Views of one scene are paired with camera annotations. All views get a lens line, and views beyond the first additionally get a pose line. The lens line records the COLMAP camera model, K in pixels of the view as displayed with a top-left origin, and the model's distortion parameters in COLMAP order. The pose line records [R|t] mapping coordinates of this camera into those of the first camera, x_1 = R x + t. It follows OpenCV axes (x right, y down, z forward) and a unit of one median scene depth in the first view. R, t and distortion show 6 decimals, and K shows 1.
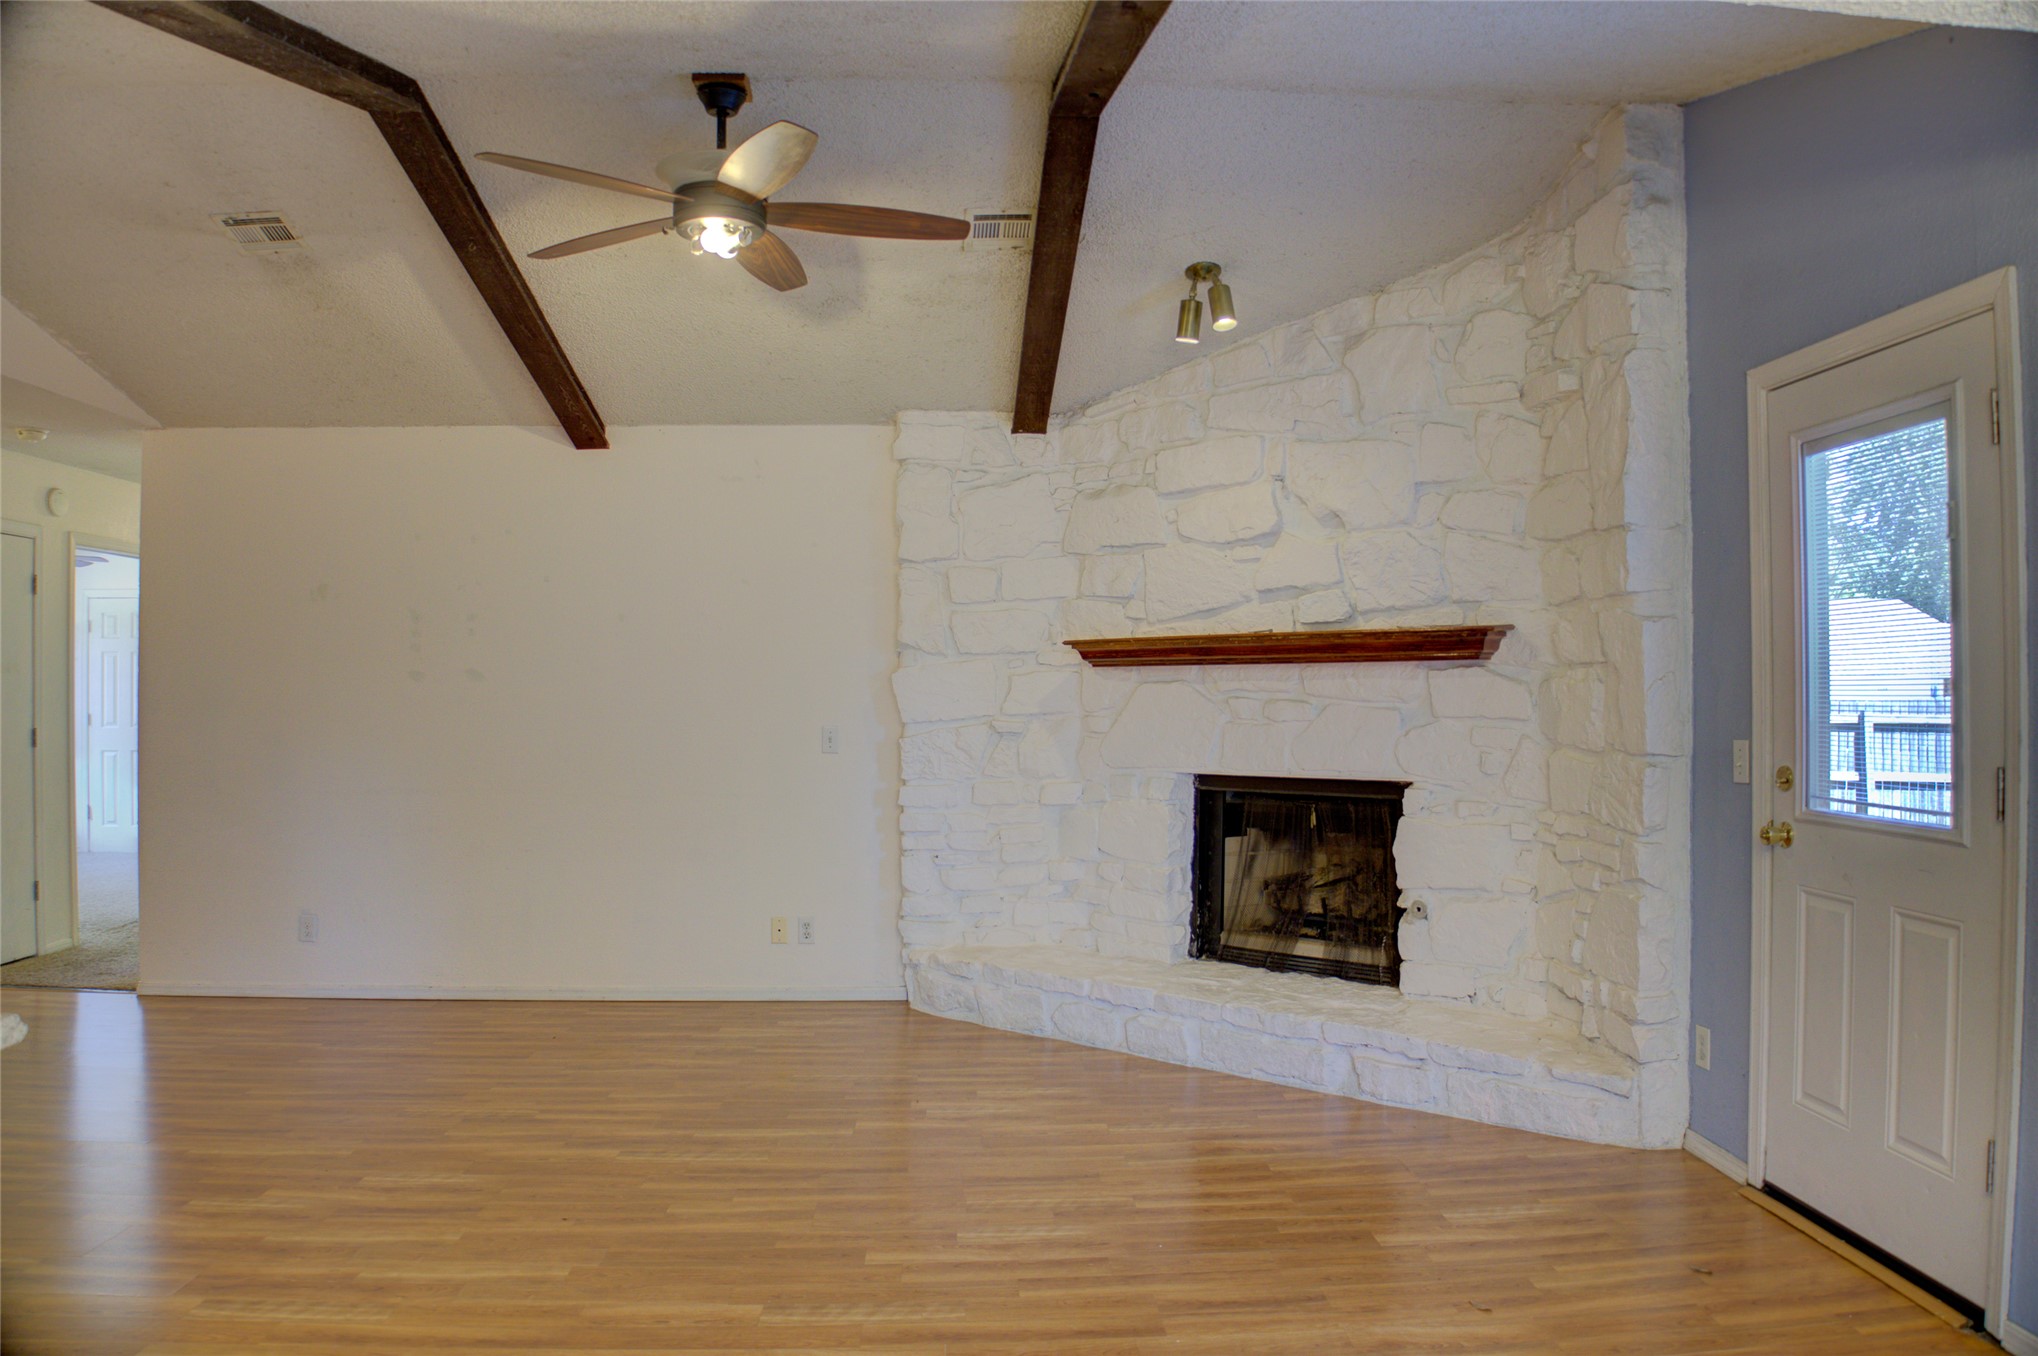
lens RADIAL K [[1373.0, 0, 1051.9], [0, 1373.0, 680.1], [0, 0, 1]] dist [-0.145379, 0.057214]
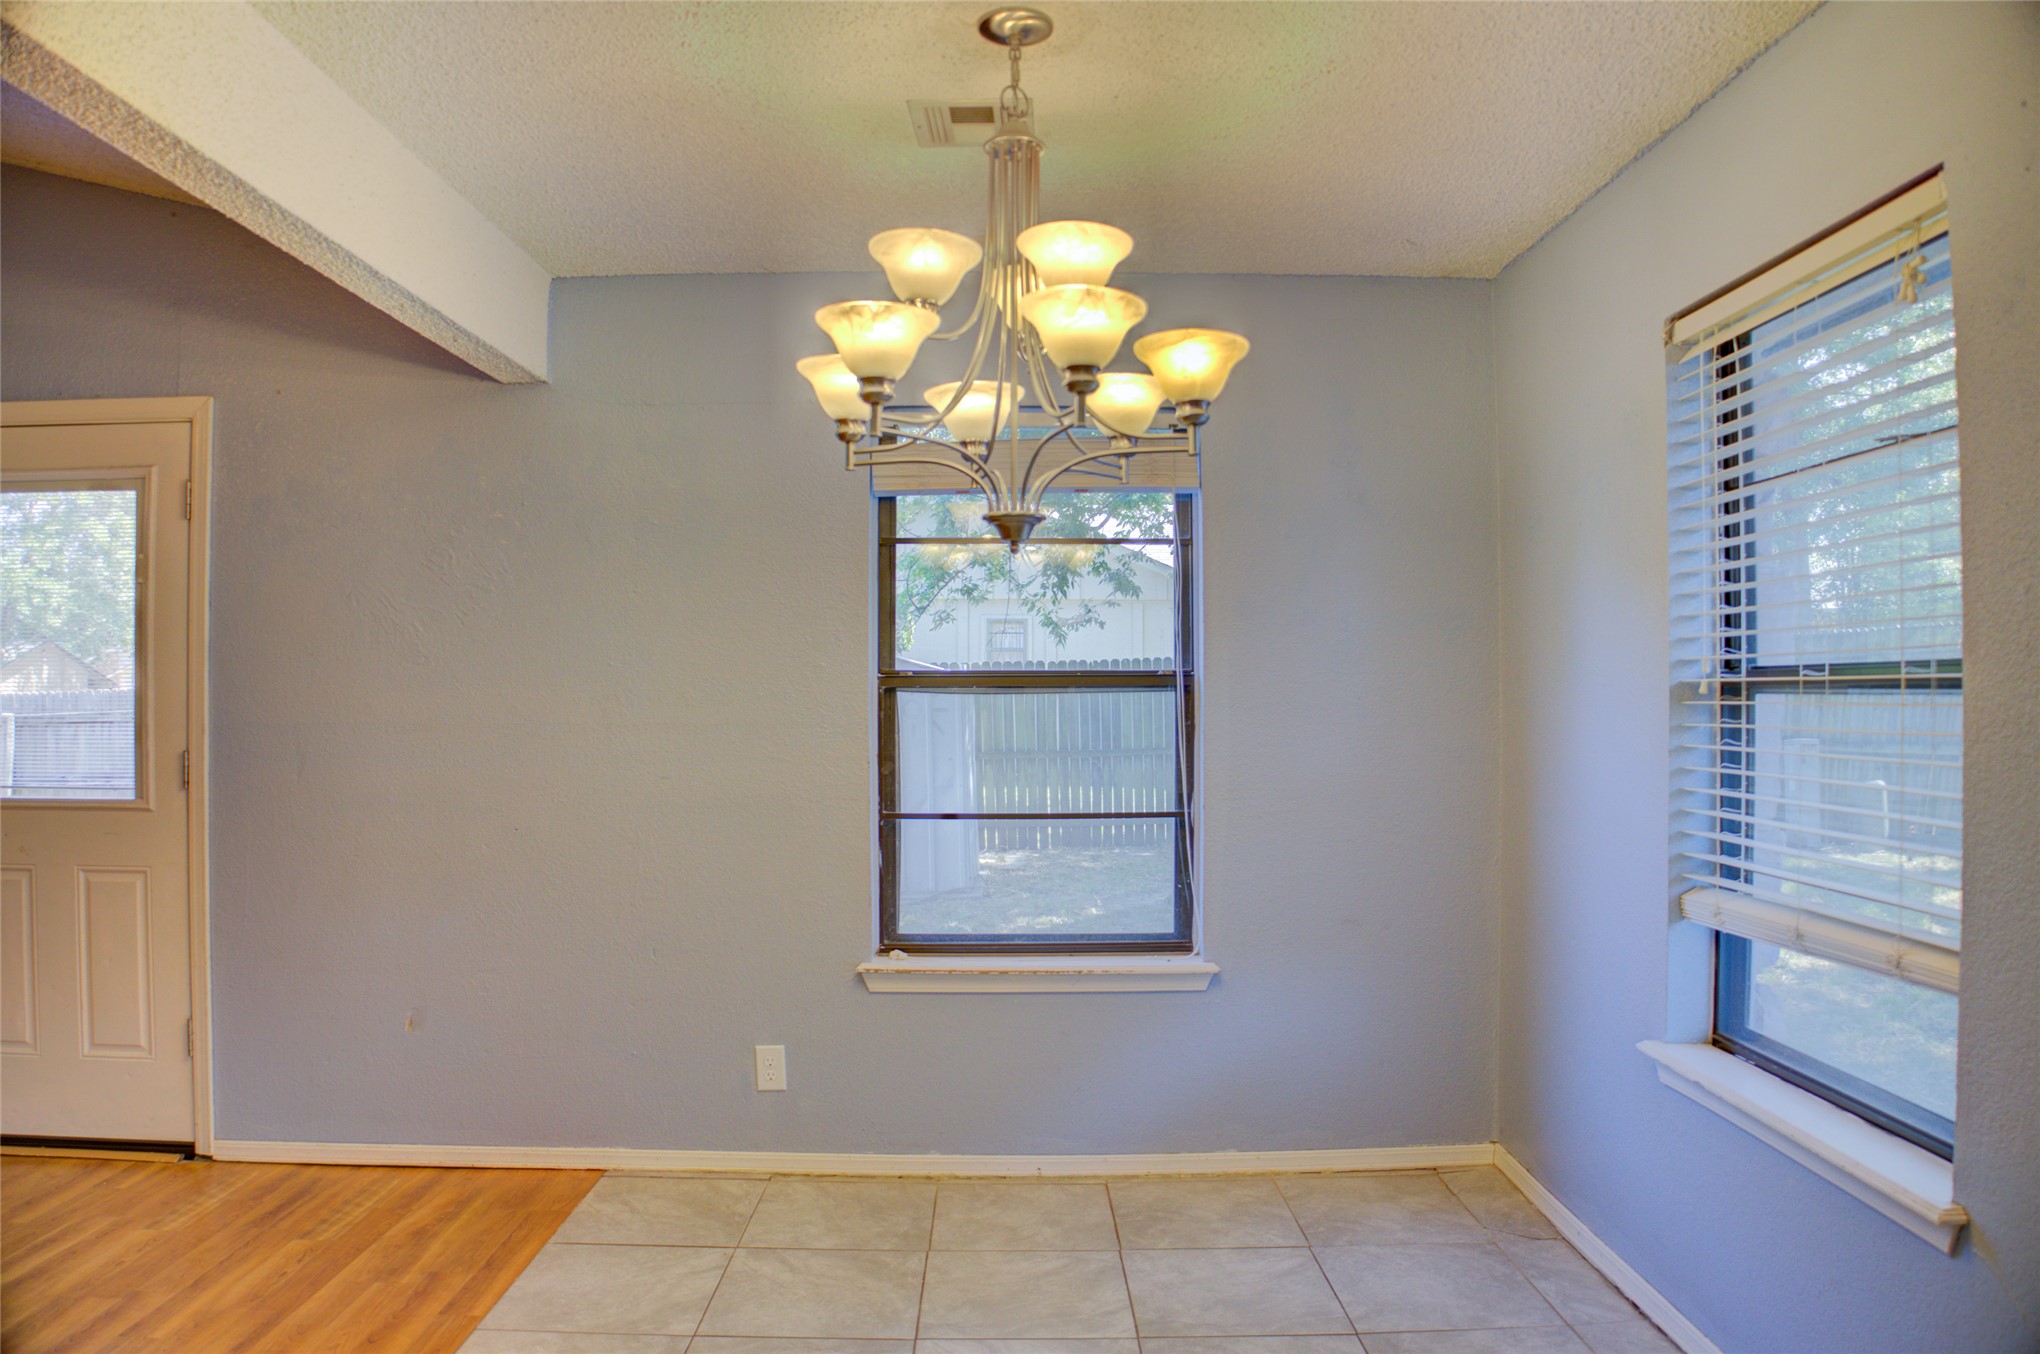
lens RADIAL K [[1374.4, 0, 1020.0], [0, 1374.4, 679.2], [0, 0, 1]] dist [-0.145379, 0.057214]
pose [[0.054866, 0.006497, 0.998473, -0.338916], [-0.006056, 0.999963, -0.006174, -0.003307], [-0.998475, -0.005708, 0.054904, 0.007175]]
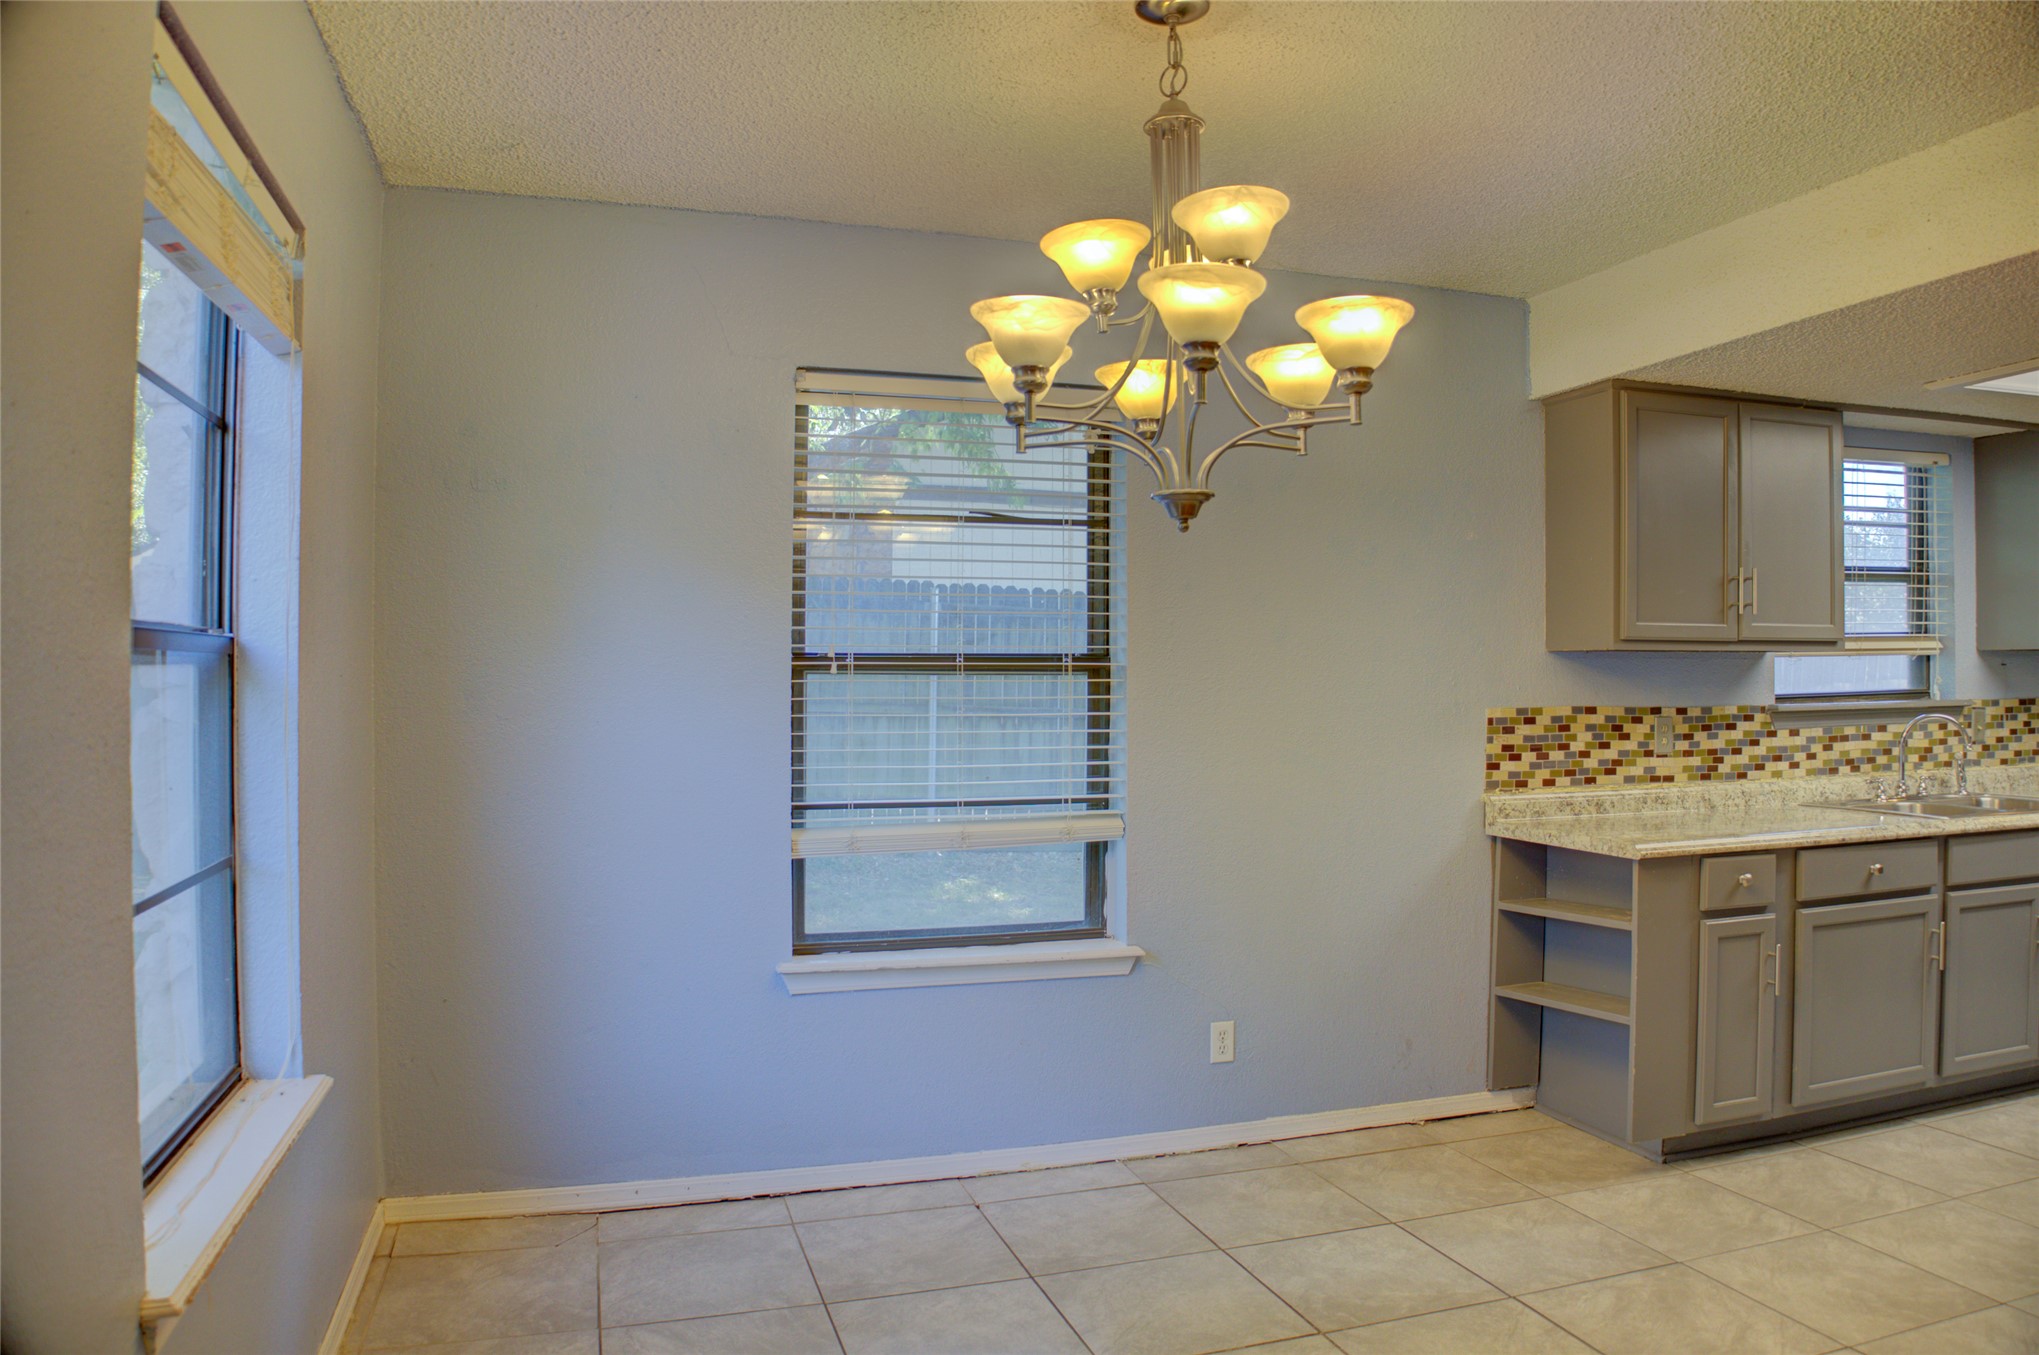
lens RADIAL K [[1373.7, 0, 1012.0], [0, 1373.7, 704.3], [0, 0, 1]] dist [-0.145379, 0.057214]
pose [[-0.971598, 0.006977, -0.236537, 0.295486], [0.004744, 0.999939, 0.010007, 0.006770], [0.236592, 0.008601, -0.971571, 0.477275]]
